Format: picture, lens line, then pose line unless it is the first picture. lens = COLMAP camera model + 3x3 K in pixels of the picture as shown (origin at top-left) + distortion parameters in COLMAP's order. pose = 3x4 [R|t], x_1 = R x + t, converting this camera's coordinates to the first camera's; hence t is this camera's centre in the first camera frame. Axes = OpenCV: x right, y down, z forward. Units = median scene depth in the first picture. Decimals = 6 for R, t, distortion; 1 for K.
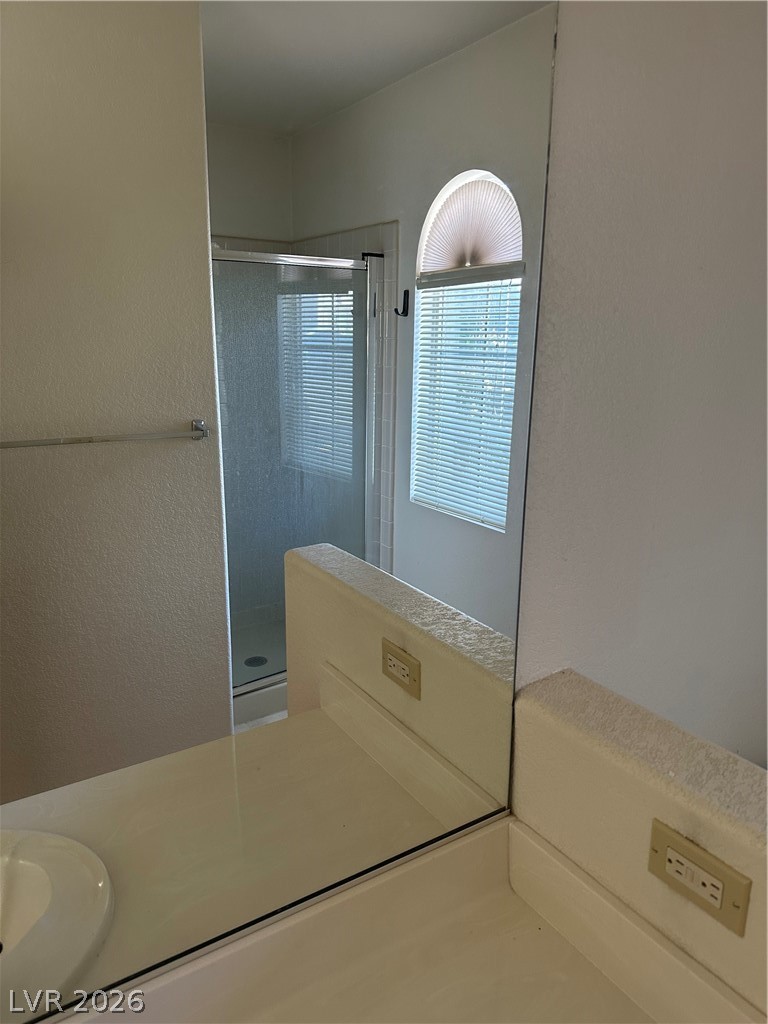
lens RADIAL K [[722.6, 0, 387.2], [0, 722.6, 517.3], [0, 0, 1]] dist [0.073420, -0.090214]
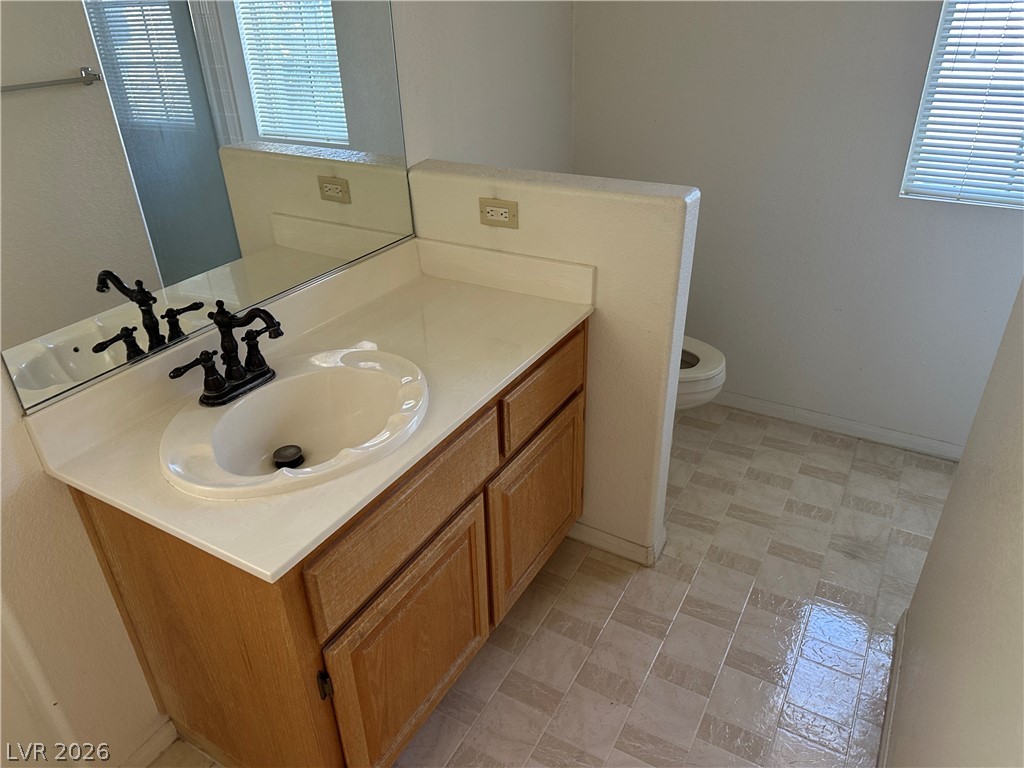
lens RADIAL K [[722.6, 0, 513.8], [0, 722.6, 387.3], [0, 0, 1]] dist [0.073420, -0.090214]
pose [[0.892141, -0.258766, 0.370302, -0.430533], [0.157917, 0.946616, 0.281035, 0.276726], [-0.423256, -0.192246, 0.885379, -0.946497]]
